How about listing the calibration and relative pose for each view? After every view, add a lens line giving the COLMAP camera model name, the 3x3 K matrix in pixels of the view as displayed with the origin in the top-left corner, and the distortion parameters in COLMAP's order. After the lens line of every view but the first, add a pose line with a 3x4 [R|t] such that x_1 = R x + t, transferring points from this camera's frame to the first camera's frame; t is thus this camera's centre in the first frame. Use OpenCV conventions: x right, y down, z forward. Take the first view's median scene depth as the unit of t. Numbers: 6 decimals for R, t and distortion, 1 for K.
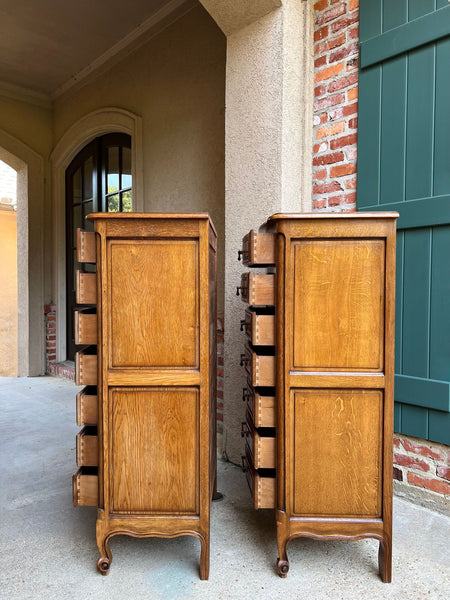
lens RADIAL K [[453.7, 0, 225.3], [0, 453.7, 302.9], [0, 0, 1]] dist [0.040116, -0.043201]
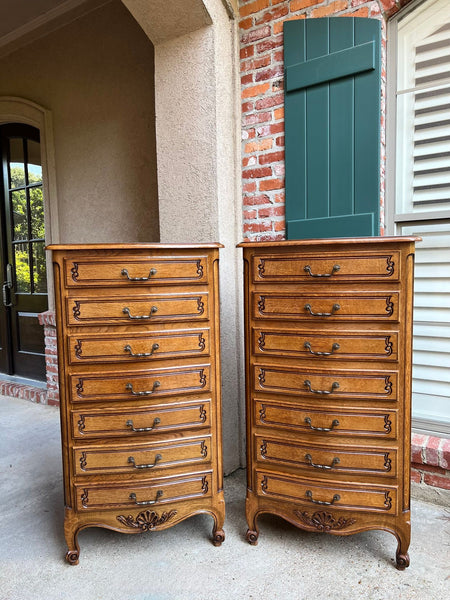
lens RADIAL K [[453.7, 0, 221.7], [0, 453.7, 303.3], [0, 0, 1]] dist [0.040116, -0.043201]
pose [[0.974331, -0.040985, 0.221357, -0.105205], [0.032217, 0.998552, 0.043080, -0.059447], [-0.222802, -0.034843, 0.974241, -0.032221]]
